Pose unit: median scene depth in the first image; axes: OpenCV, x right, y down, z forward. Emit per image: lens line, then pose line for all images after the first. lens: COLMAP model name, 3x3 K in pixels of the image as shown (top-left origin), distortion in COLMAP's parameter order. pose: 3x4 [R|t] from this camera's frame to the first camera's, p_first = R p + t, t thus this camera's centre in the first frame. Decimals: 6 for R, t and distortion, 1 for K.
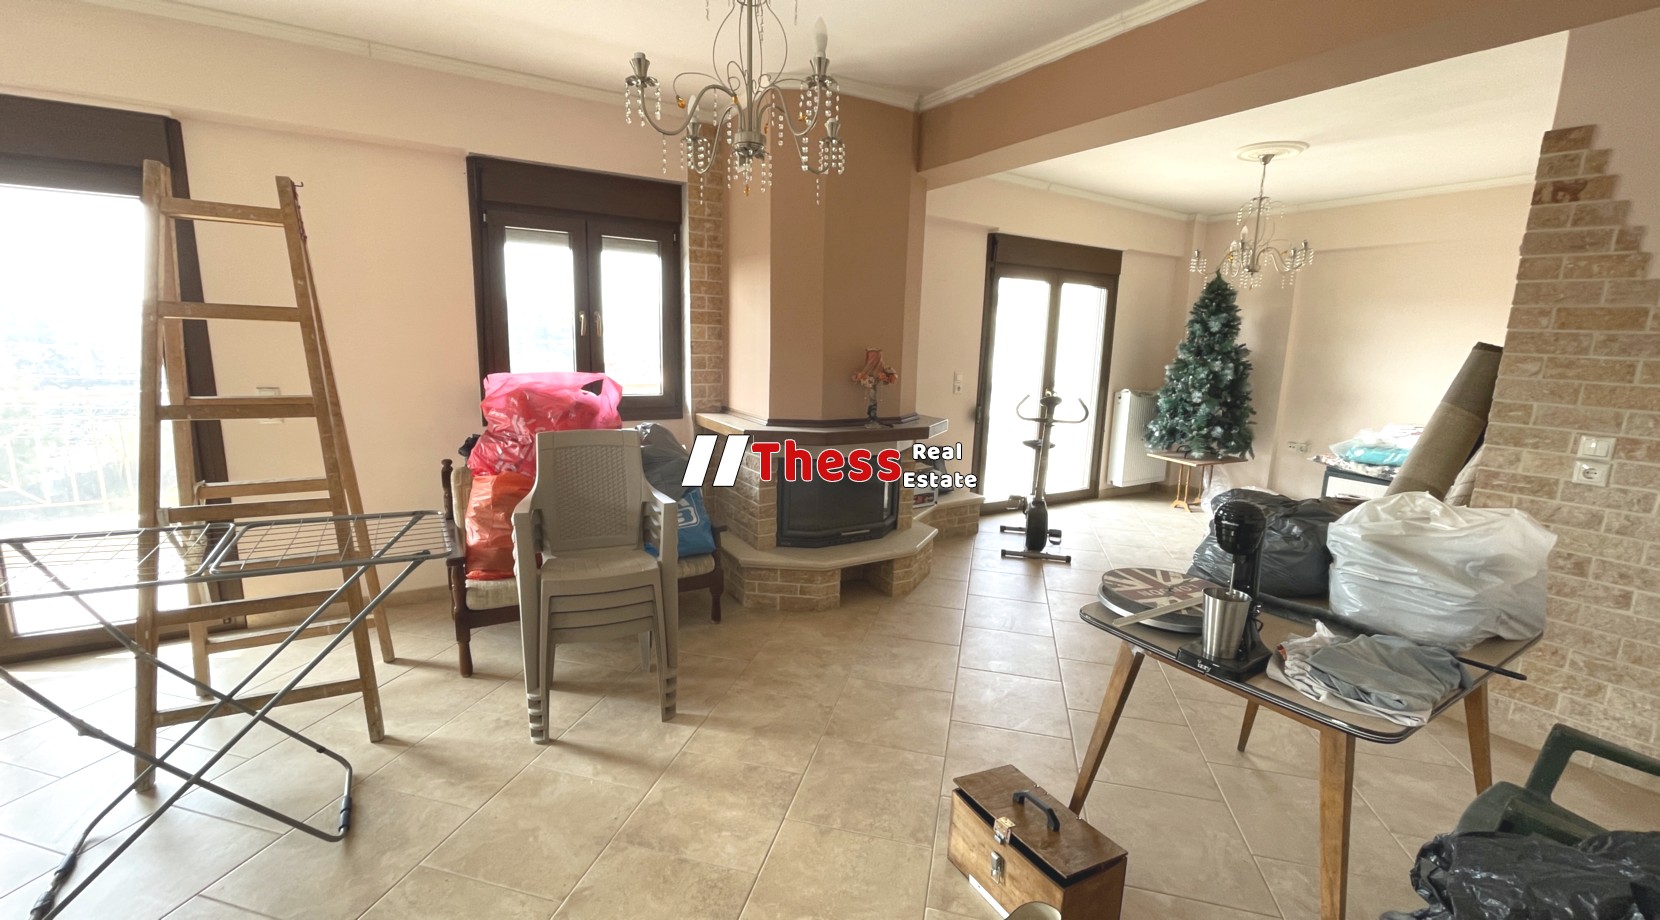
lens RADIAL K [[667.5, 0, 826.4], [0, 667.5, 455.8], [0, 0, 1]] dist [-0.002619, -0.000312]
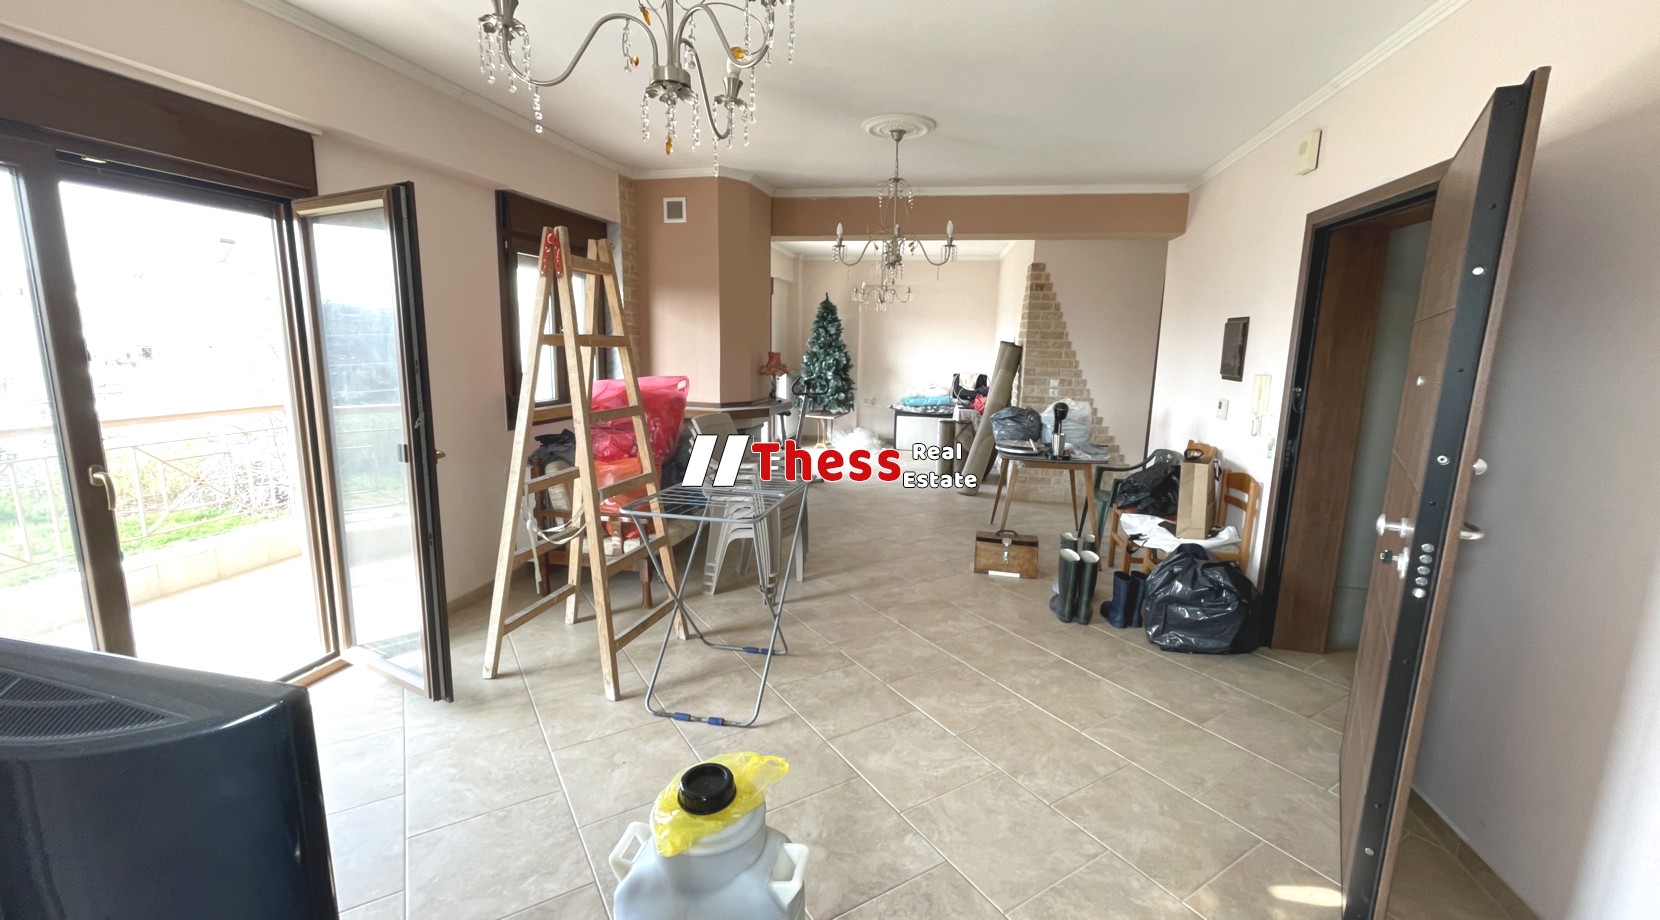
lens RADIAL K [[667.5, 0, 826.4], [0, 667.5, 455.8], [0, 0, 1]] dist [-0.002619, -0.000312]
pose [[0.693358, -0.135234, 0.707789, -0.952233], [0.123744, 0.989986, 0.067930, -0.012560], [-0.709888, 0.040485, 0.703150, -0.155895]]
